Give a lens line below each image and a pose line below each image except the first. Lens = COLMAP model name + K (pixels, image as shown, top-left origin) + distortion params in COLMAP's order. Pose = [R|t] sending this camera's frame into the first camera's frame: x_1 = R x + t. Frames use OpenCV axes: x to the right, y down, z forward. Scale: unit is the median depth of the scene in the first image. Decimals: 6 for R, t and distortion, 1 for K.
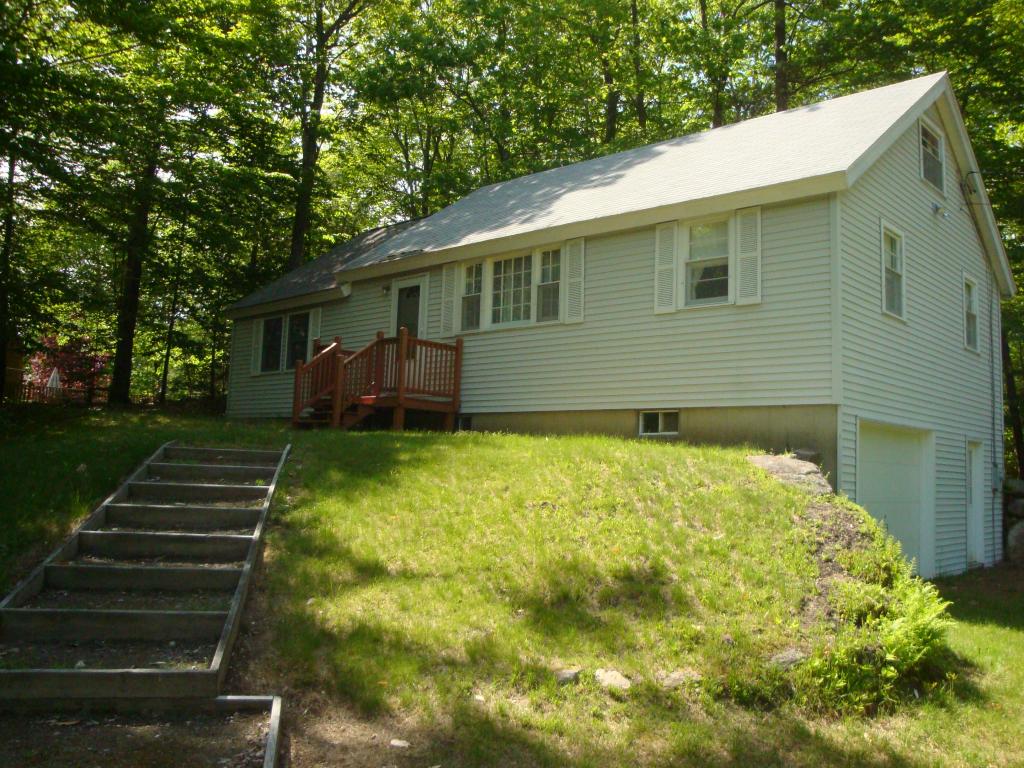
lens RADIAL K [[911.3, 0, 512.0], [0, 911.3, 384.0], [0, 0, 1]] dist [-0.125877, 0.011904]
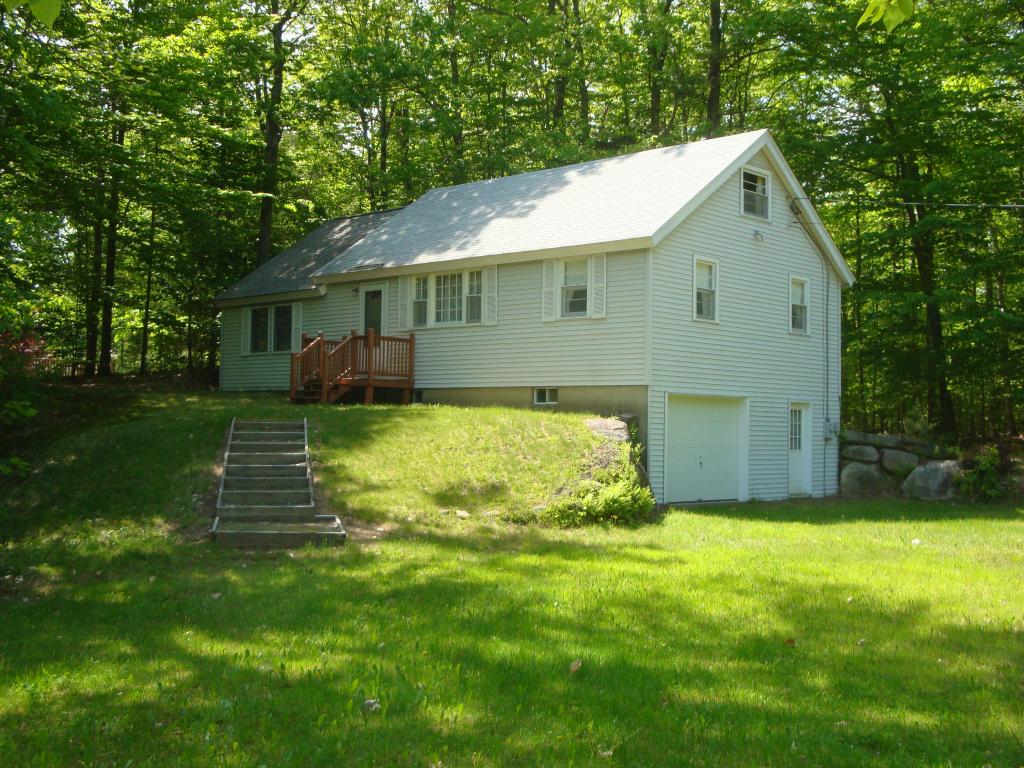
lens RADIAL K [[1217.8, 0, 512.0], [0, 1217.8, 384.0], [0, 0, 1]] dist [-0.010169, -0.004126]
pose [[0.999761, -0.021579, 0.003471, 0.089941], [0.021328, 0.997915, 0.060923, -0.088638], [-0.004779, -0.060834, 0.998136, -0.880817]]
